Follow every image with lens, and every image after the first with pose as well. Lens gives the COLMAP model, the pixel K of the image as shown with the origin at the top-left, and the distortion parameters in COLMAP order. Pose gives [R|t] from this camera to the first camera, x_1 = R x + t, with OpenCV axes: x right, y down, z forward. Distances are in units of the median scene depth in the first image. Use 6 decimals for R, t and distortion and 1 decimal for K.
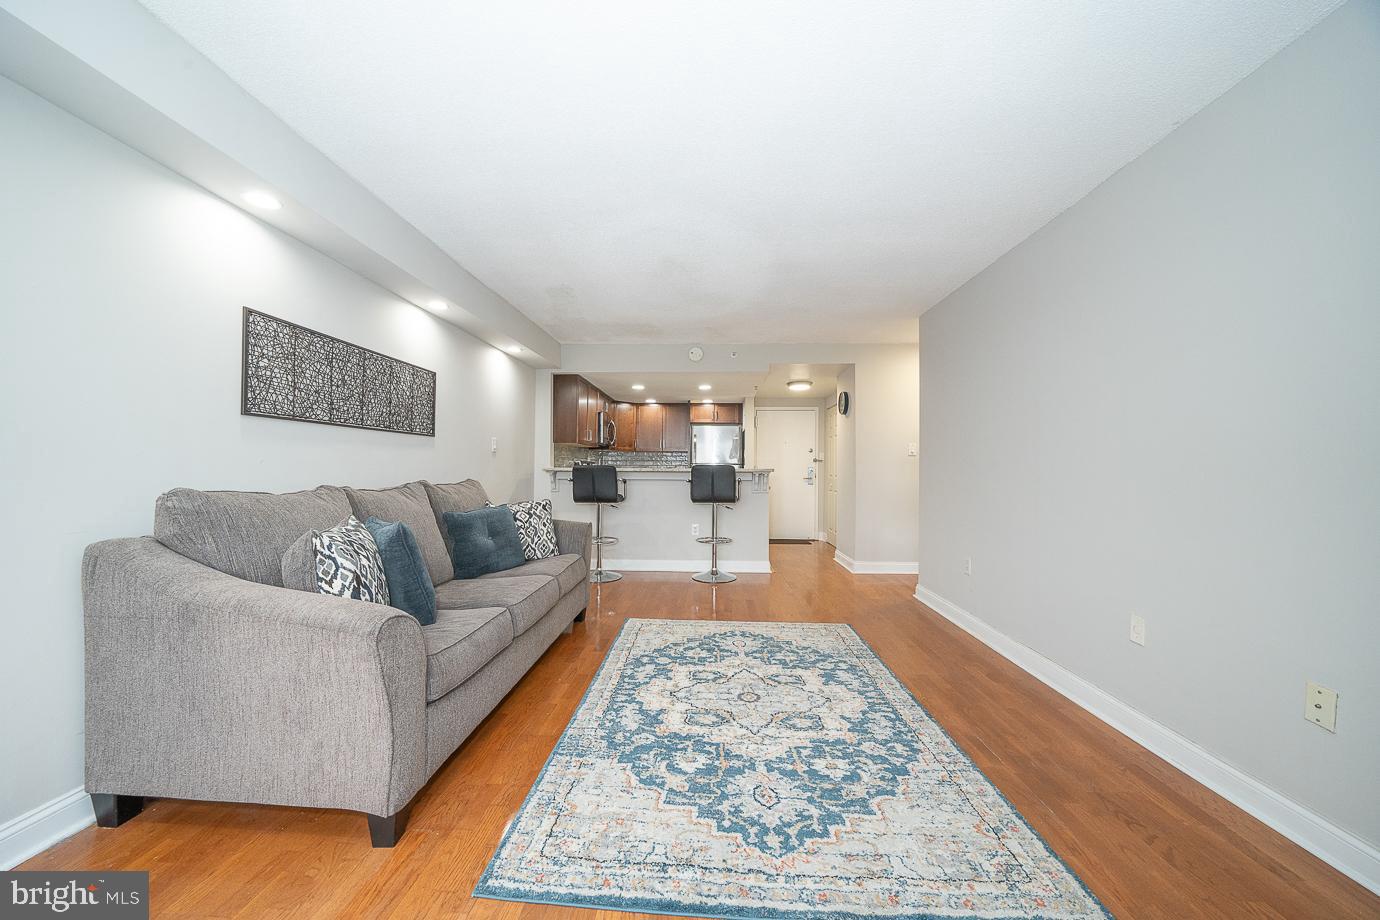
lens RADIAL K [[476.7, 0, 691.7], [0, 476.7, 460.8], [0, 0, 1]] dist [-0.026792, 0.002950]
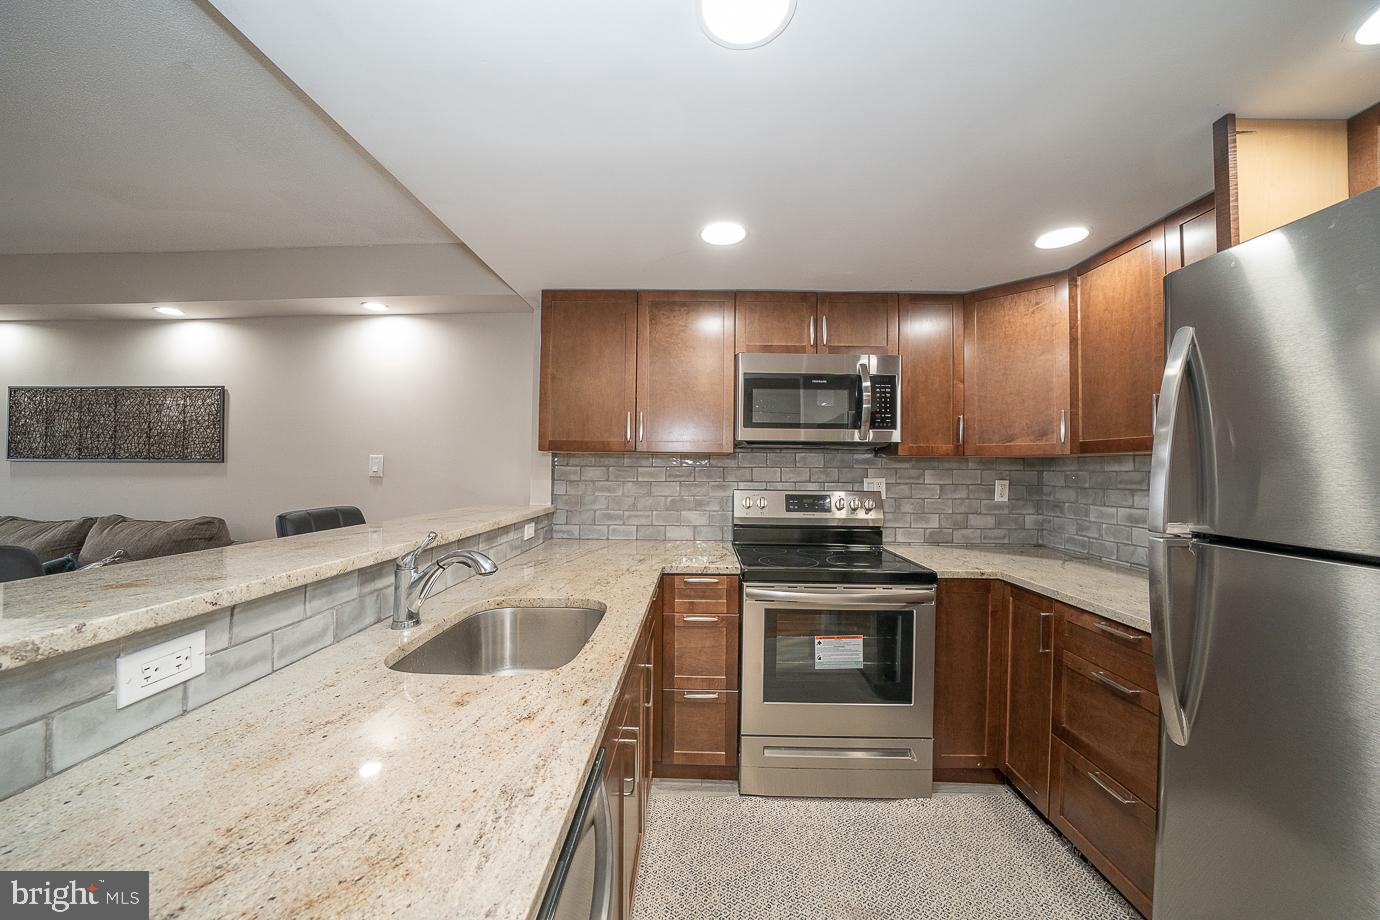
lens RADIAL K [[476.7, 0, 691.7], [0, 476.7, 460.8], [0, 0, 1]] dist [-0.026792, 0.002950]
pose [[0.026649, -0.022150, -0.999399, 0.383667], [0.008665, 0.999722, -0.021926, -0.037476], [0.999607, -0.008075, 0.026834, 2.316782]]
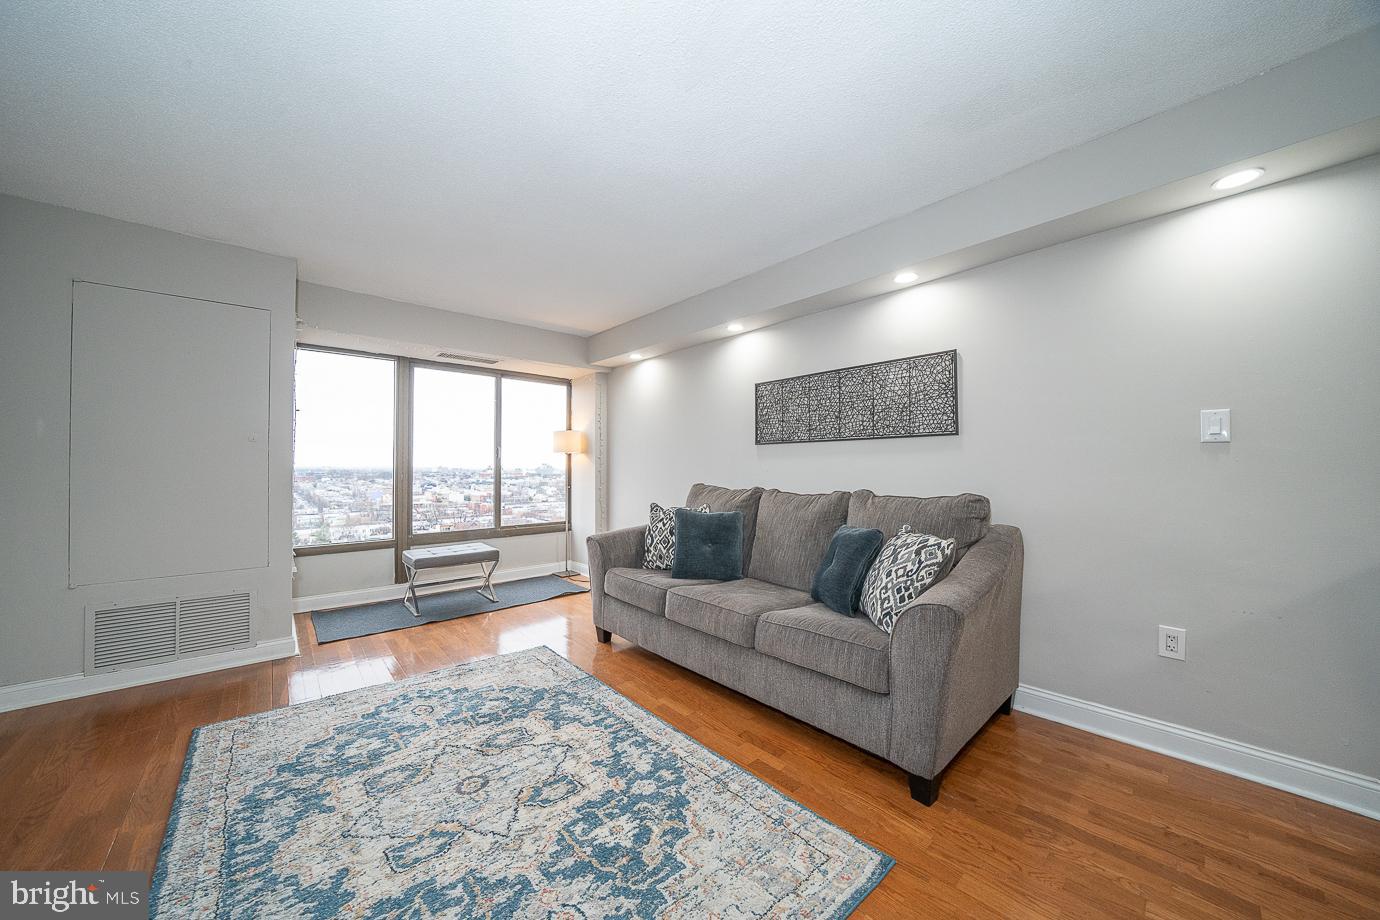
lens RADIAL K [[476.7, 0, 691.7], [0, 476.7, 460.8], [0, 0, 1]] dist [-0.026792, 0.002950]
pose [[-0.713533, -0.015542, -0.700449, 0.355853], [0.008238, 0.999499, -0.030569, 0.011702], [0.700573, -0.027583, -0.713047, 1.586897]]
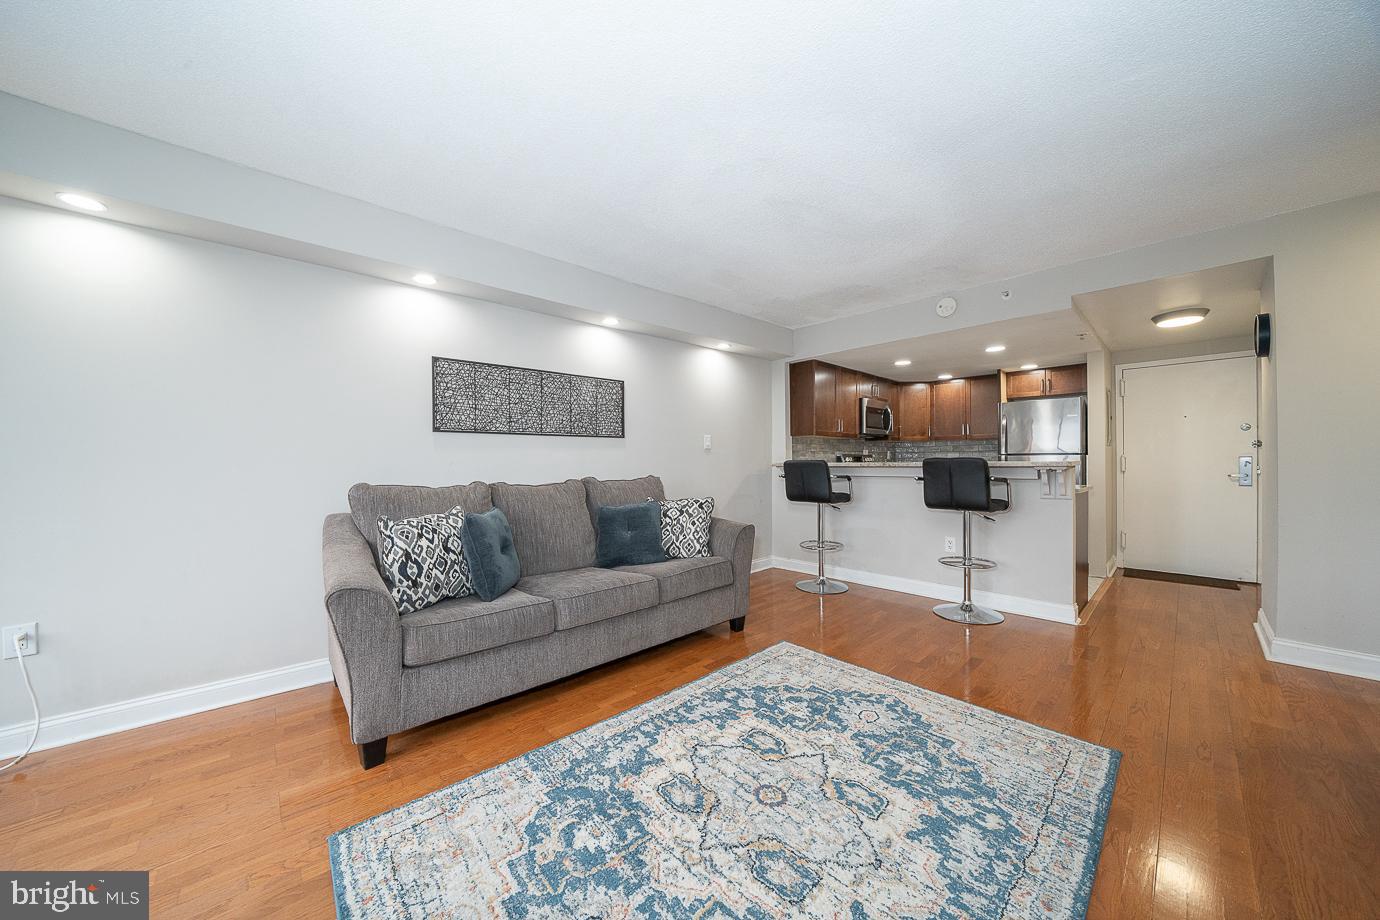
lens RADIAL K [[476.7, 0, 691.7], [0, 476.7, 460.8], [0, 0, 1]] dist [-0.026792, 0.002950]
pose [[0.712495, -0.012337, -0.701569, 0.470706], [0.023515, 0.999704, 0.006302, 0.000424], [0.701283, -0.020988, 0.712574, 0.388154]]
